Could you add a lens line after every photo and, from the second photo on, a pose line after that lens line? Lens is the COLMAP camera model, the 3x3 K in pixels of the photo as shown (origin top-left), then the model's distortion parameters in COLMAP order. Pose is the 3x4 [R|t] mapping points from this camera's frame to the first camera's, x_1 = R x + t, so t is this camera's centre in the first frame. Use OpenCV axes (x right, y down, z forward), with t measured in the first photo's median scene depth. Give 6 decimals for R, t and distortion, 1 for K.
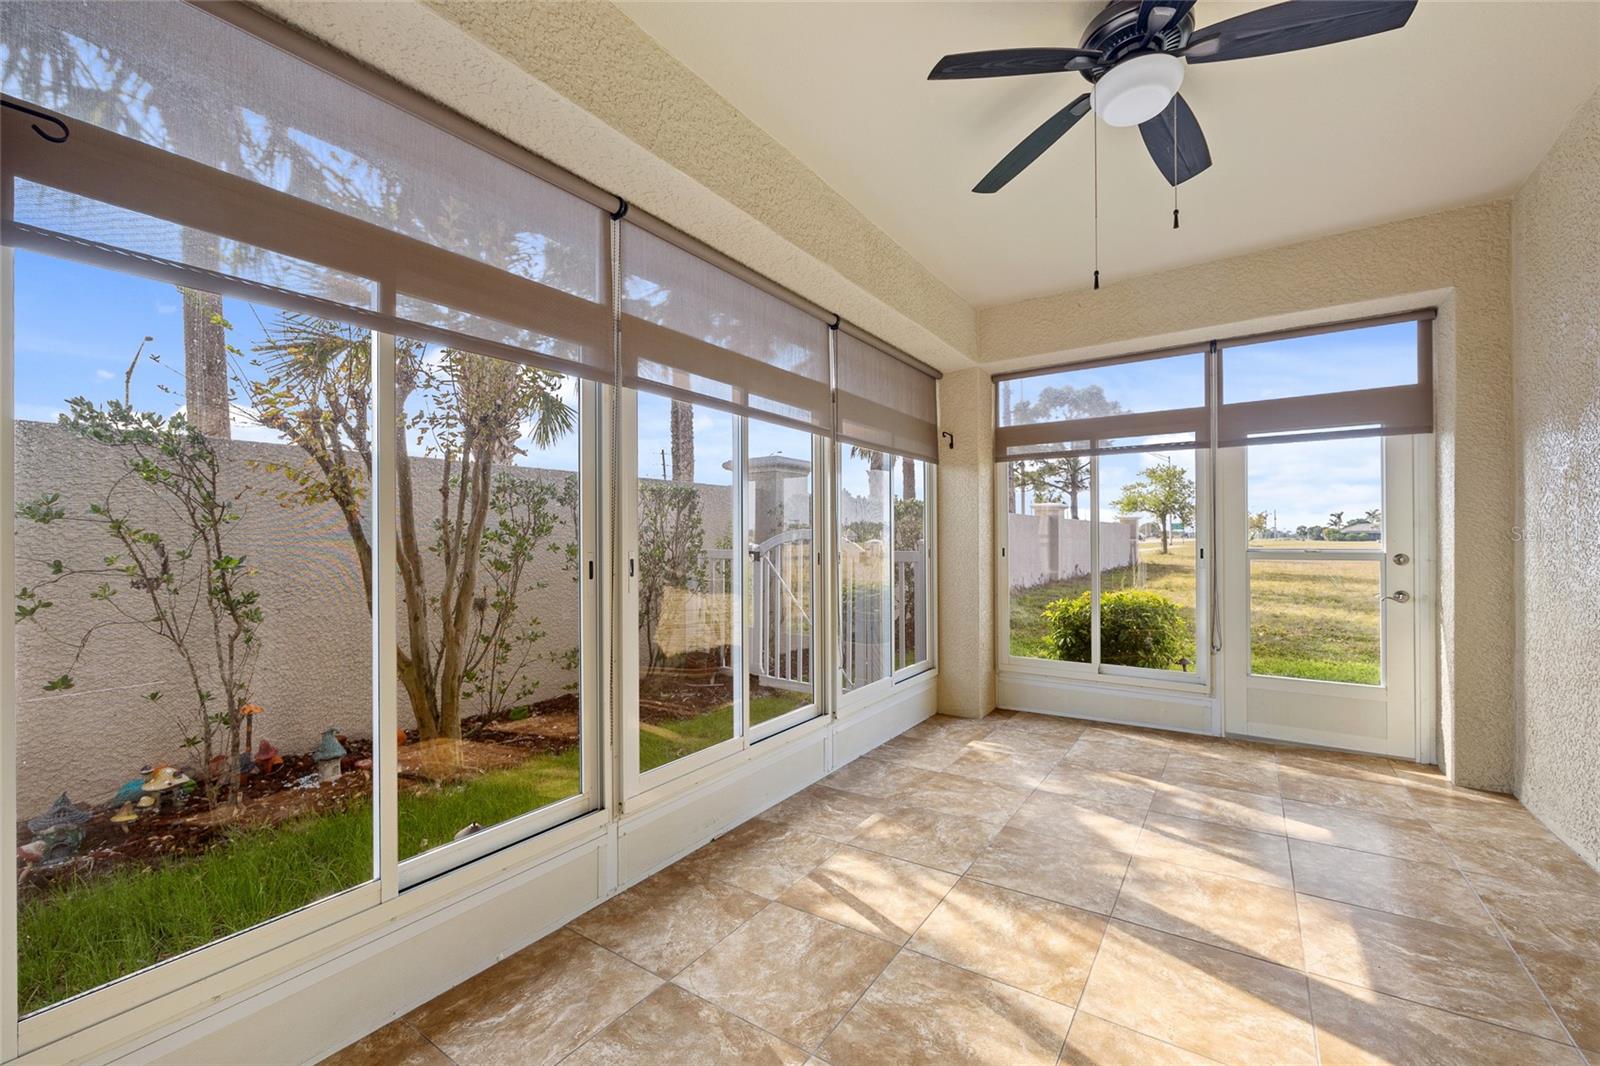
lens RADIAL K [[642.5, 0, 802.4], [0, 642.5, 537.9], [0, 0, 1]] dist [-0.005676, -0.000073]
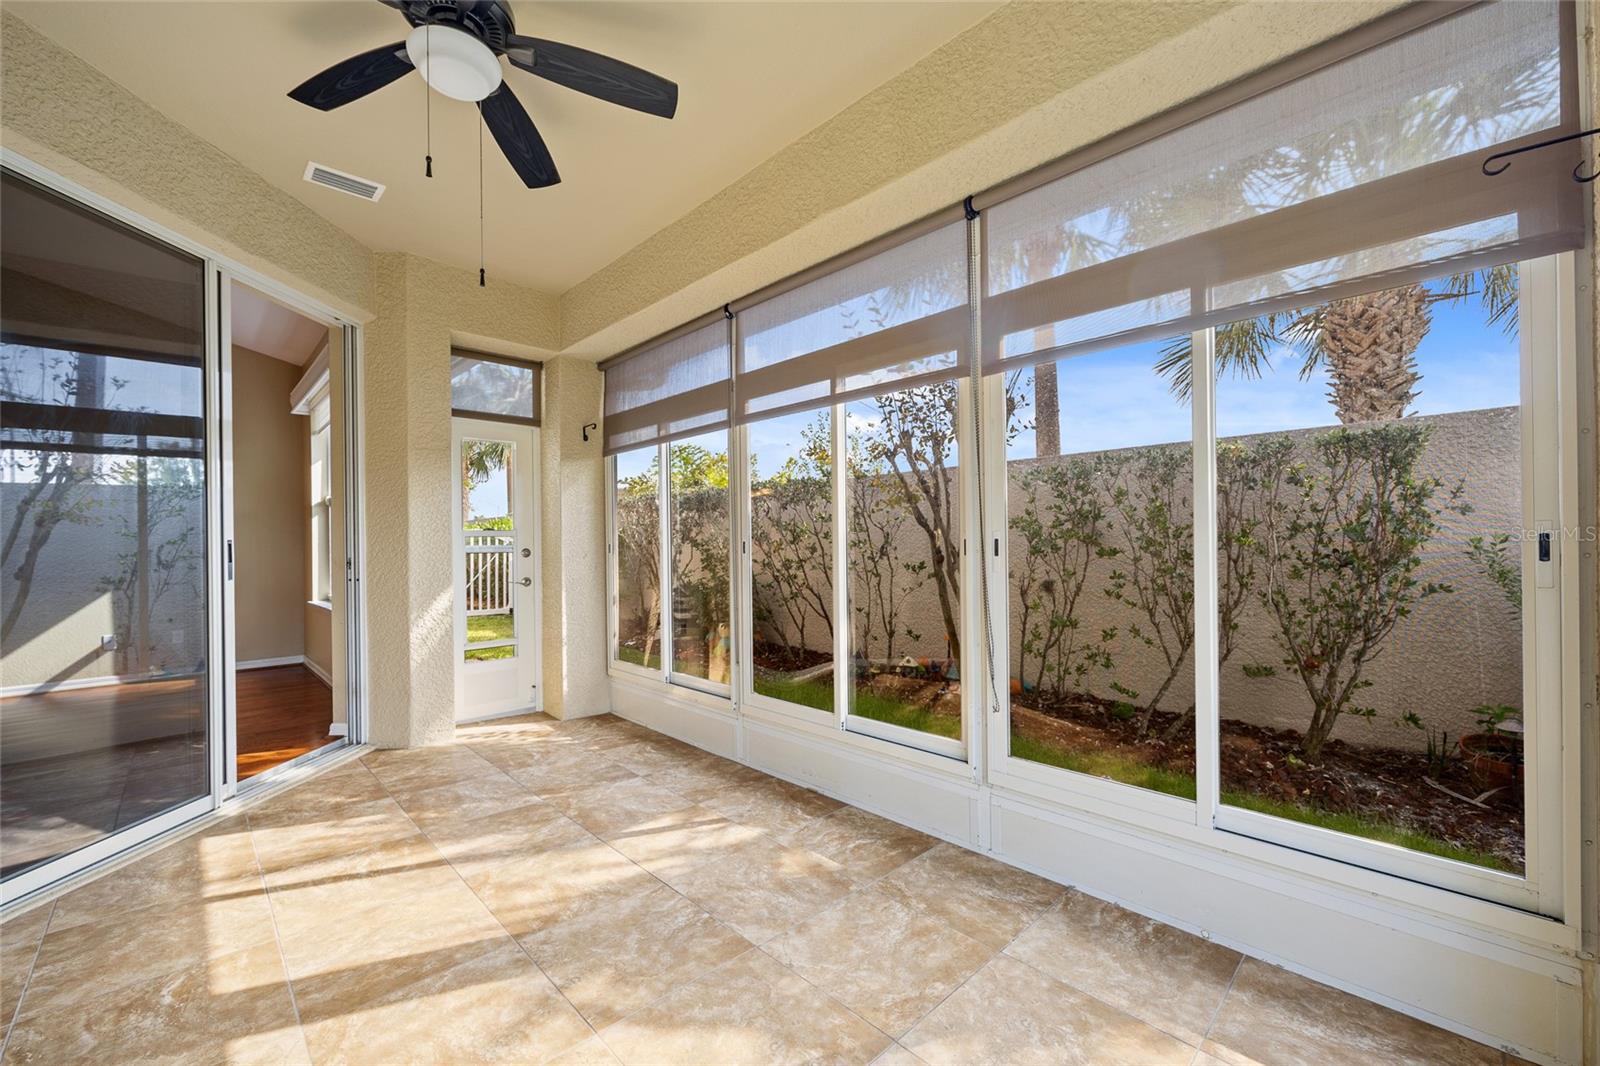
lens RADIAL K [[642.5, 0, 802.4], [0, 642.5, 537.9], [0, 0, 1]] dist [-0.005676, -0.000073]
pose [[-0.179953, 0.003716, -0.983668, 1.168711], [0.007855, 0.999966, 0.002341, 0.020464], [0.983644, -0.007305, -0.179976, 1.409359]]
